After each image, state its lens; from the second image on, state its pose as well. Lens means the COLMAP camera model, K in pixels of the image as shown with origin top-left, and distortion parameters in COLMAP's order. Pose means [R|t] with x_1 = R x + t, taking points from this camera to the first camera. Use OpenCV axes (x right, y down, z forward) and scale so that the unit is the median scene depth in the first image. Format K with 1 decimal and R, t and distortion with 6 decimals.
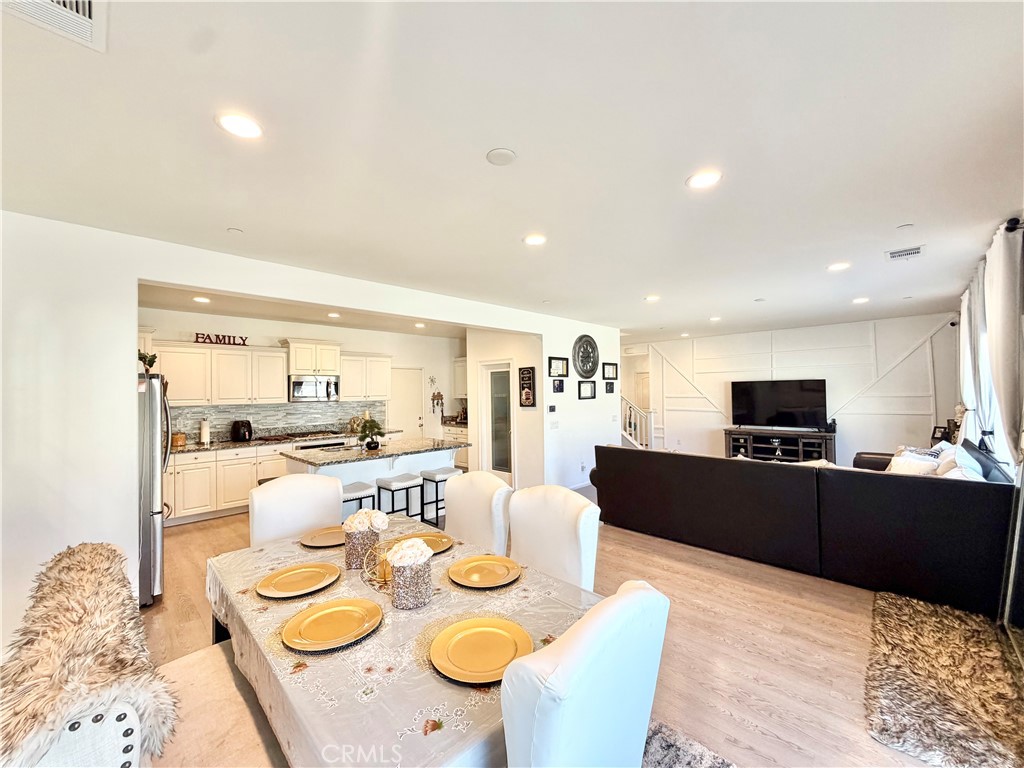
lens RADIAL K [[409.0, 0, 508.5], [0, 409.0, 387.8], [0, 0, 1]] dist [0.001103, 0.000609]
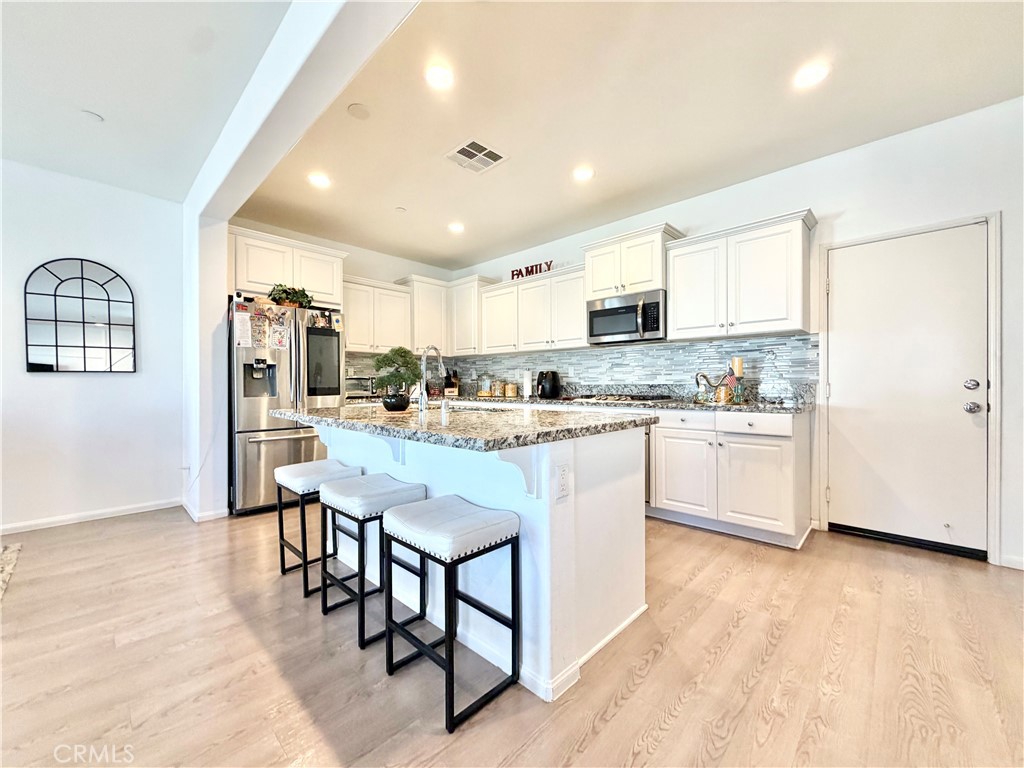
lens RADIAL K [[409.0, 0, 511.9], [0, 409.0, 388.1], [0, 0, 1]] dist [0.001103, 0.000609]
pose [[0.020491, 0.022007, -0.999548, 0.107587], [0.010273, 0.999700, 0.022221, 0.087513], [0.999737, -0.010723, 0.020259, 0.850622]]
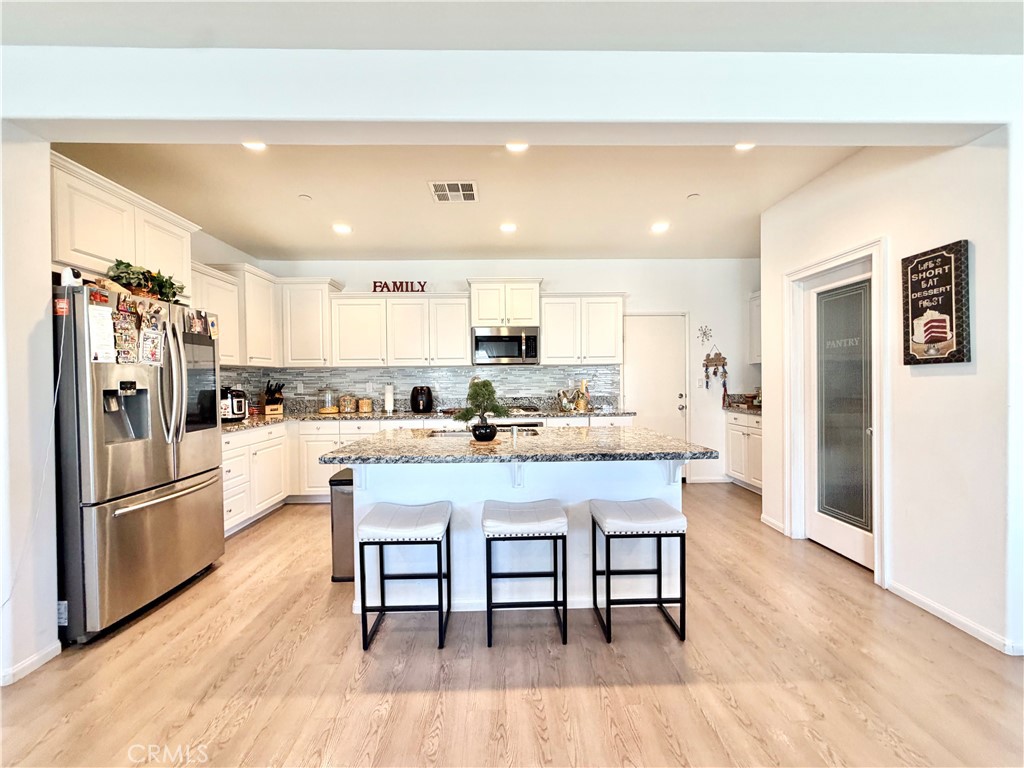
lens RADIAL K [[409.0, 0, 509.1], [0, 409.0, 385.8], [0, 0, 1]] dist [0.001103, 0.000609]
pose [[0.724041, 0.015124, -0.689591, 0.025389], [0.006395, 0.999569, 0.028637, 0.053142], [0.689727, -0.025144, 0.723633, 0.498241]]
